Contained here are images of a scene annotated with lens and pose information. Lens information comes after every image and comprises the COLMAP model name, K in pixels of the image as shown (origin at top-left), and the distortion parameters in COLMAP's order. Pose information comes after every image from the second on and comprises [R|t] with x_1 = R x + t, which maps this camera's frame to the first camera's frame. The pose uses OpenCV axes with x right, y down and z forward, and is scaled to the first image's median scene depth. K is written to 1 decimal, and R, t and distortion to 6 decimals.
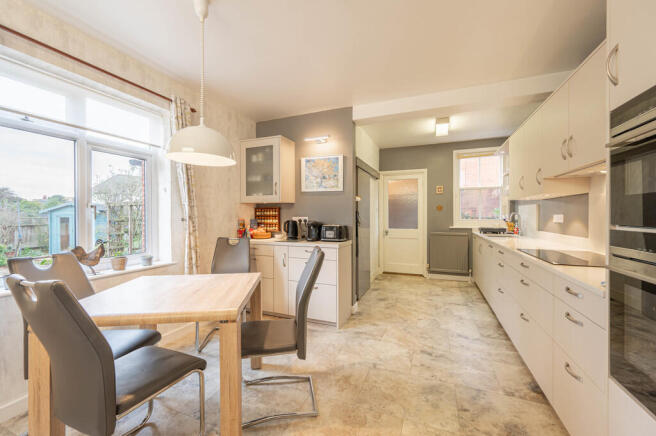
lens RADIAL K [[258.0, 0, 328.4], [0, 258.0, 216.9], [0, 0, 1]] dist [-0.002192, -0.000630]
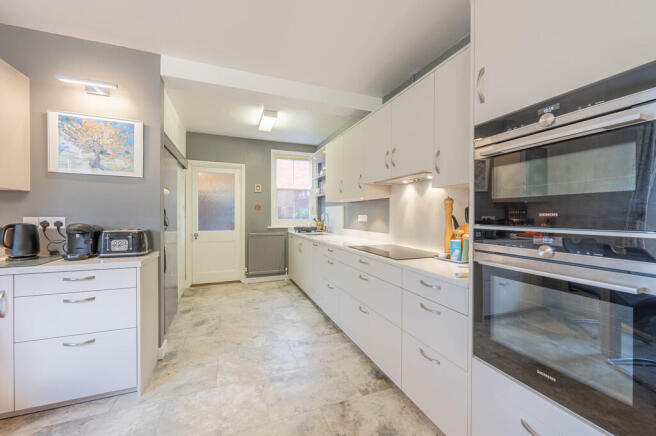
lens RADIAL K [[258.0, 0, 329.5], [0, 258.0, 216.8], [0, 0, 1]] dist [-0.002192, -0.000630]
pose [[0.723286, -0.000654, 0.690549, -0.052075], [0.000262, 1.000000, 0.000672, -0.001035], [-0.690549, -0.000305, 0.723286, 0.195671]]
